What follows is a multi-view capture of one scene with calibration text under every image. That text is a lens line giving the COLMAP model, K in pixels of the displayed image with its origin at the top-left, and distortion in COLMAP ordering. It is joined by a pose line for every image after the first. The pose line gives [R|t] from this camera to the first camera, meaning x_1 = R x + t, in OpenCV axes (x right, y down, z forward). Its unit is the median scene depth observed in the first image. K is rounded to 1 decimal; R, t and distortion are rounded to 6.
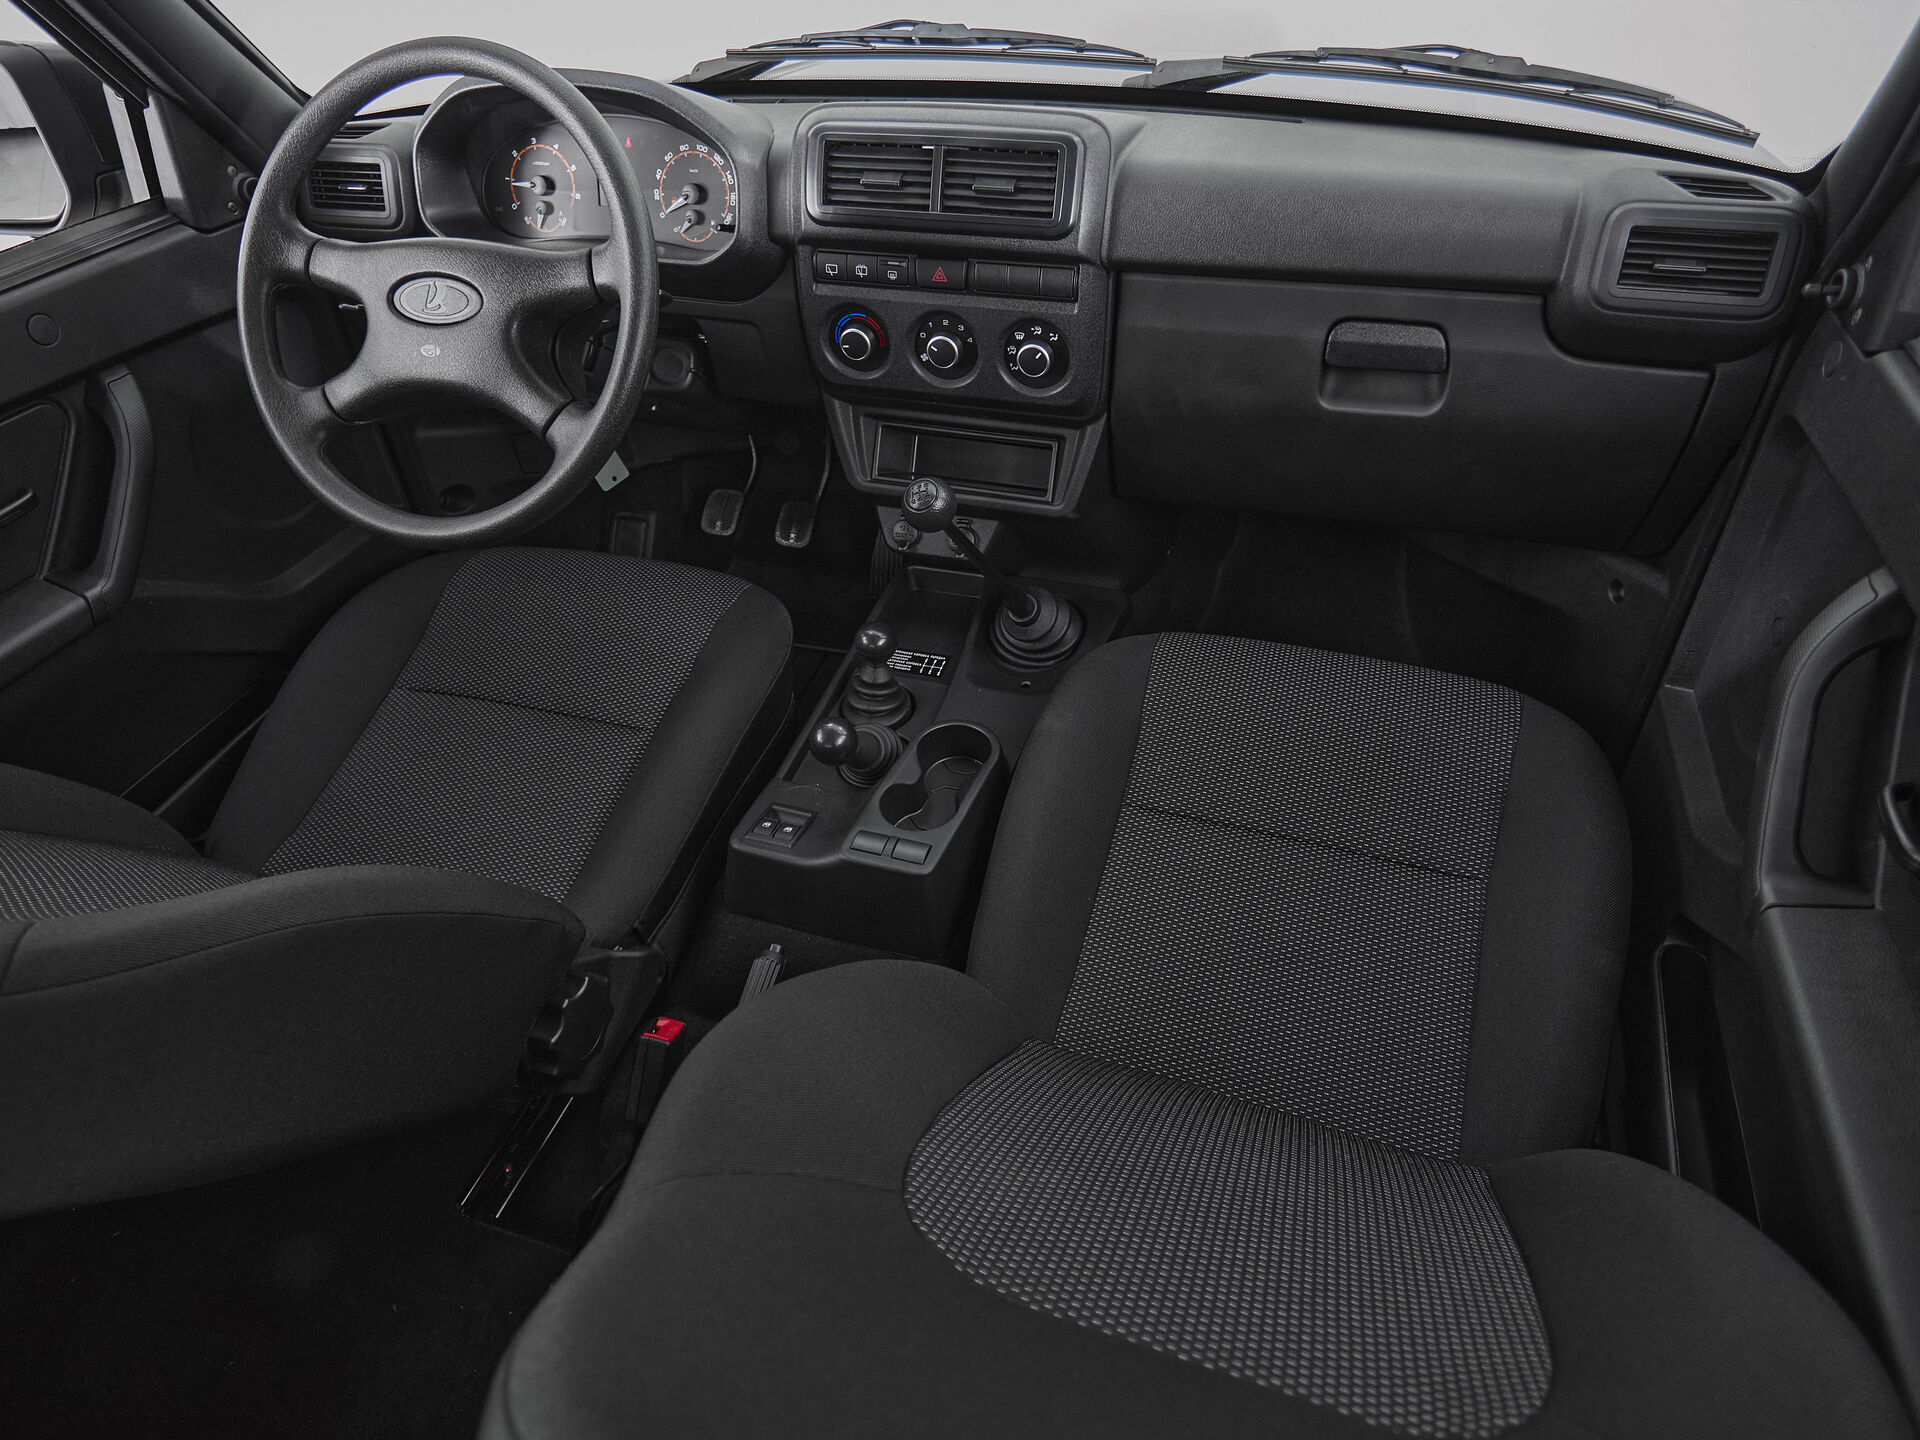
lens RADIAL K [[1215.5, 0, 962.2], [0, 1215.5, 709.6], [0, 0, 1]] dist [0.001060, -0.000065]
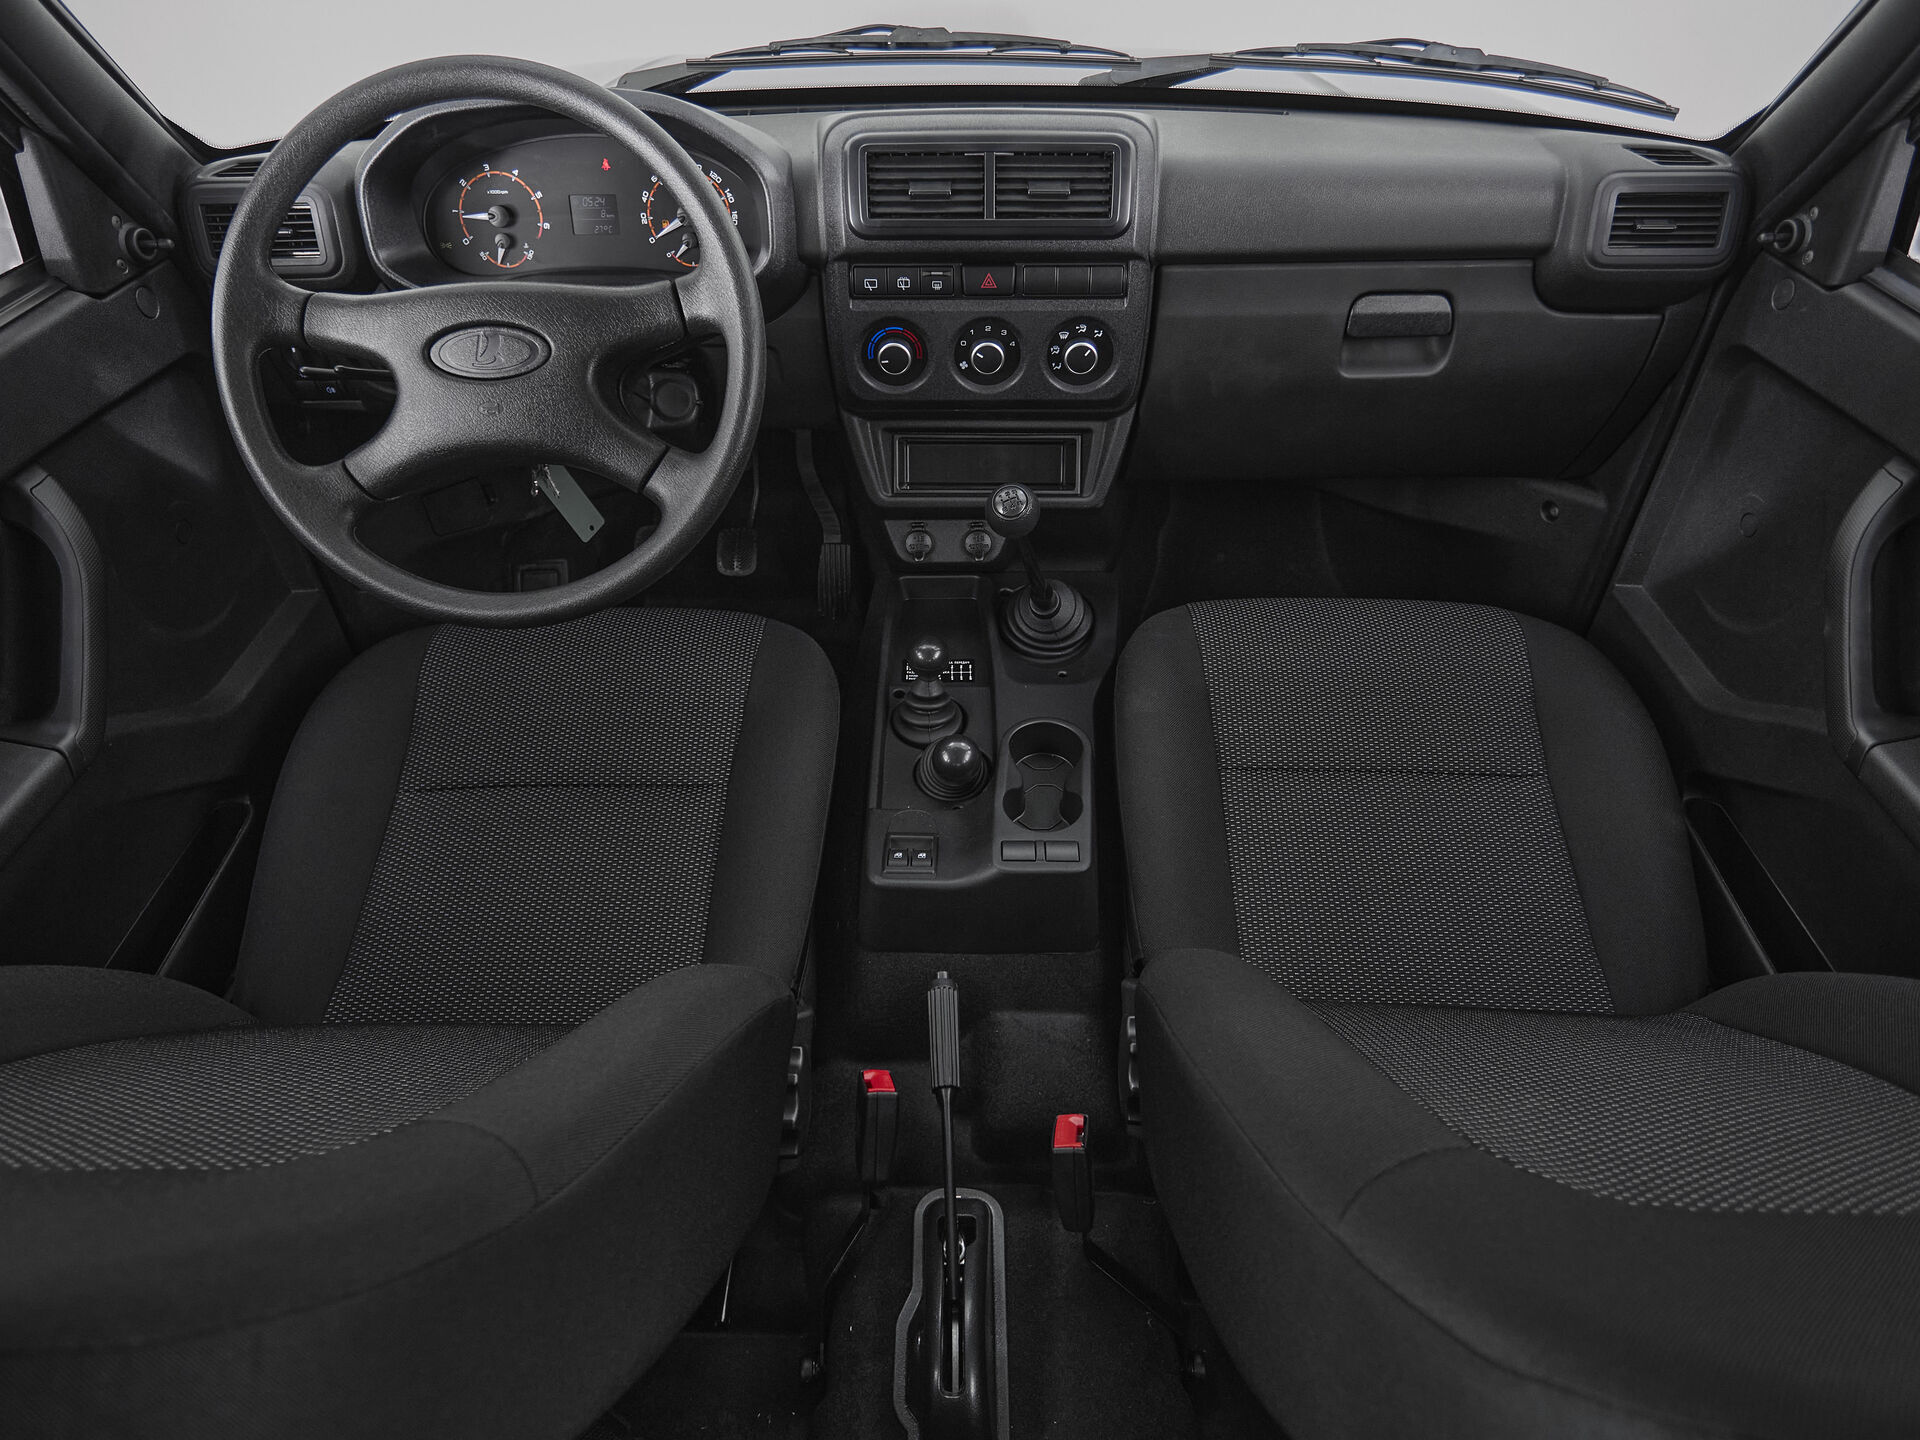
lens RADIAL K [[1199.7, 0, 960.0], [0, 1199.7, 720.0], [0, 0, 1]] dist [0.001594, -0.000732]
pose [[0.950506, -0.170868, 0.259502, -0.354509], [0.166171, 0.985281, 0.040101, -0.044653], [-0.262535, 0.005006, 0.964910, 0.053437]]
